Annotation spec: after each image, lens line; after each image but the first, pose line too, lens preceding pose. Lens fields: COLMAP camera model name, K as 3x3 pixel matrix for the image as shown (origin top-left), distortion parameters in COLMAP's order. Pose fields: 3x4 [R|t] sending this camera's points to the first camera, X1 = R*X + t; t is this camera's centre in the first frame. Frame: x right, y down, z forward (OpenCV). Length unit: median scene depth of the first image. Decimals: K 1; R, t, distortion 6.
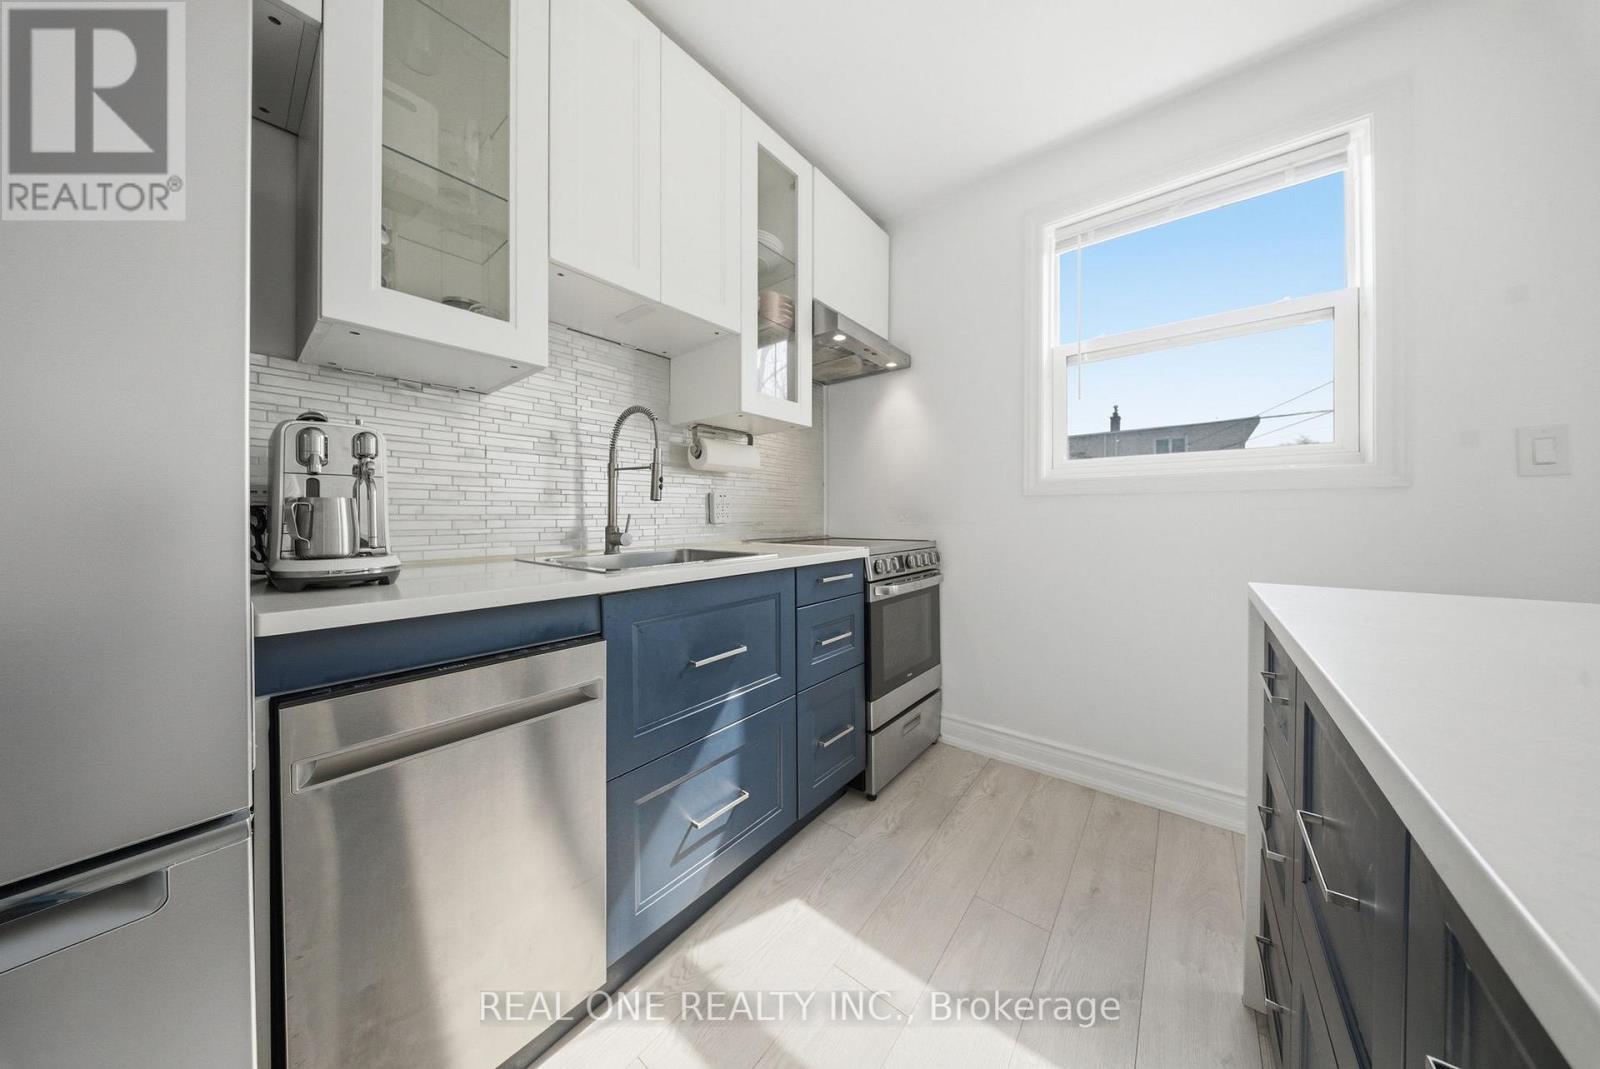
lens RADIAL K [[483.0, 0, 791.8], [0, 483.0, 520.0], [0, 0, 1]] dist [-0.006533, -0.000113]
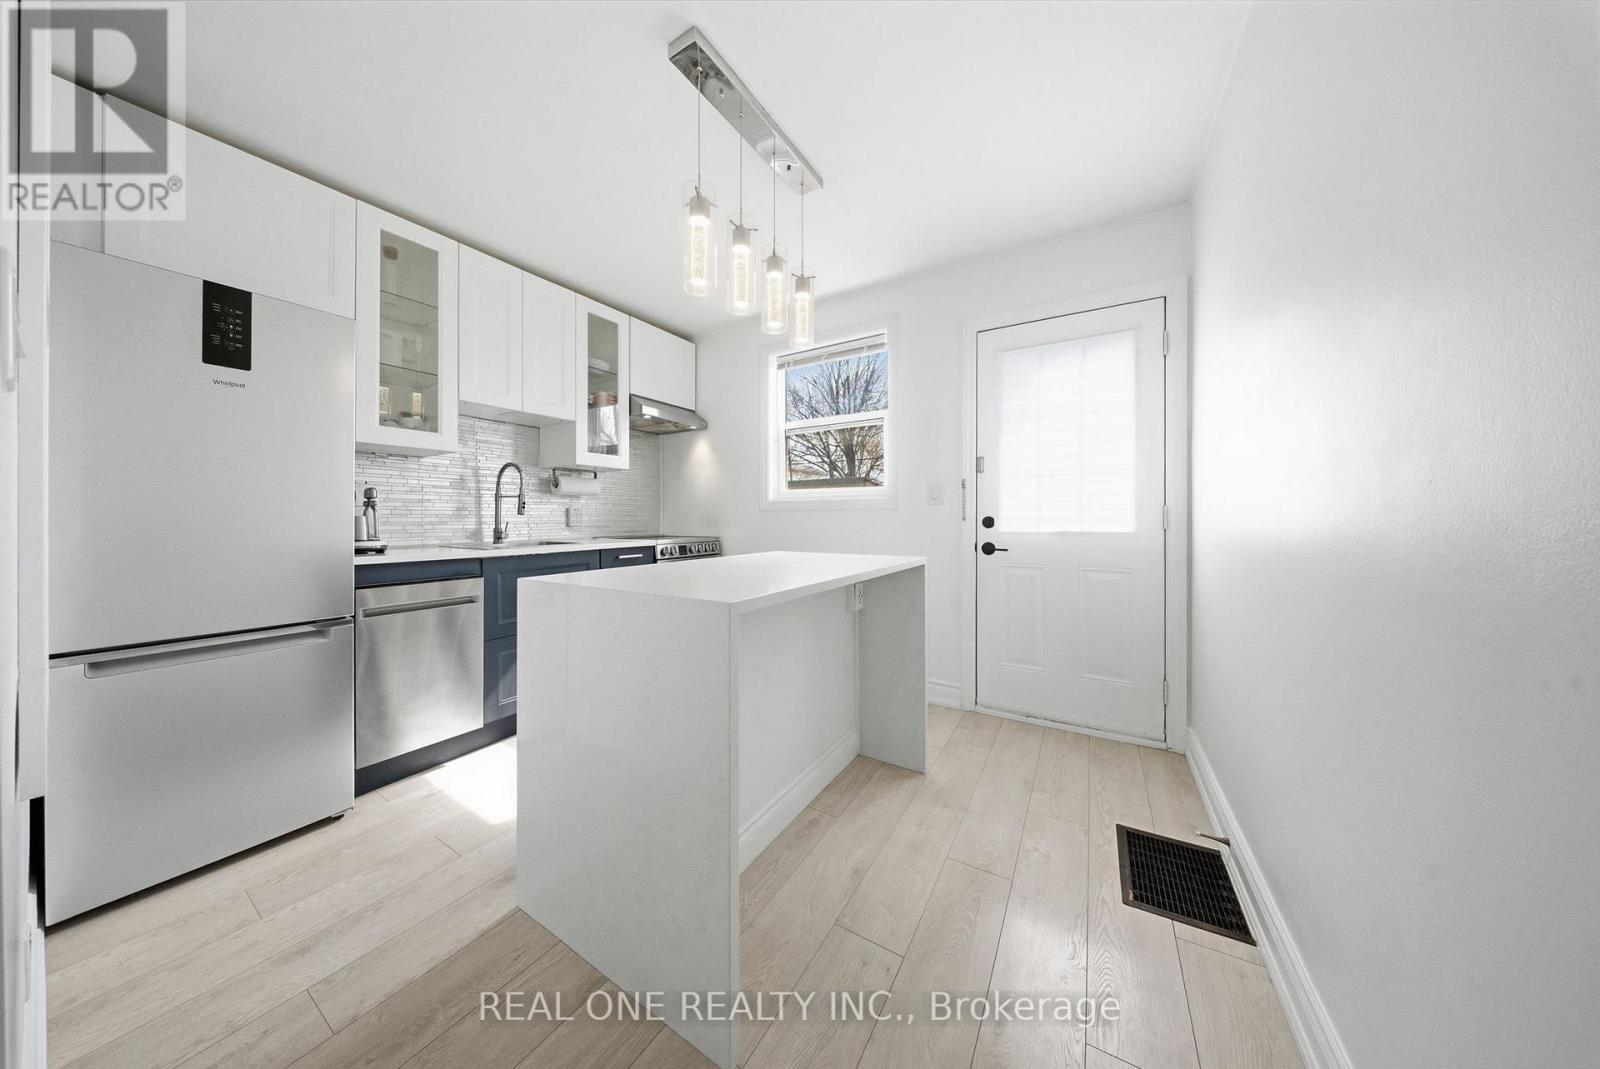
lens RADIAL K [[483.0, 0, 791.8], [0, 483.0, 520.0], [0, 0, 1]] dist [-0.006533, -0.000113]
pose [[0.992273, 0.000810, 0.124074, 0.474849], [0.000112, 0.999972, -0.007425, -0.004364], [-0.124076, 0.007381, 0.992245, -0.880676]]
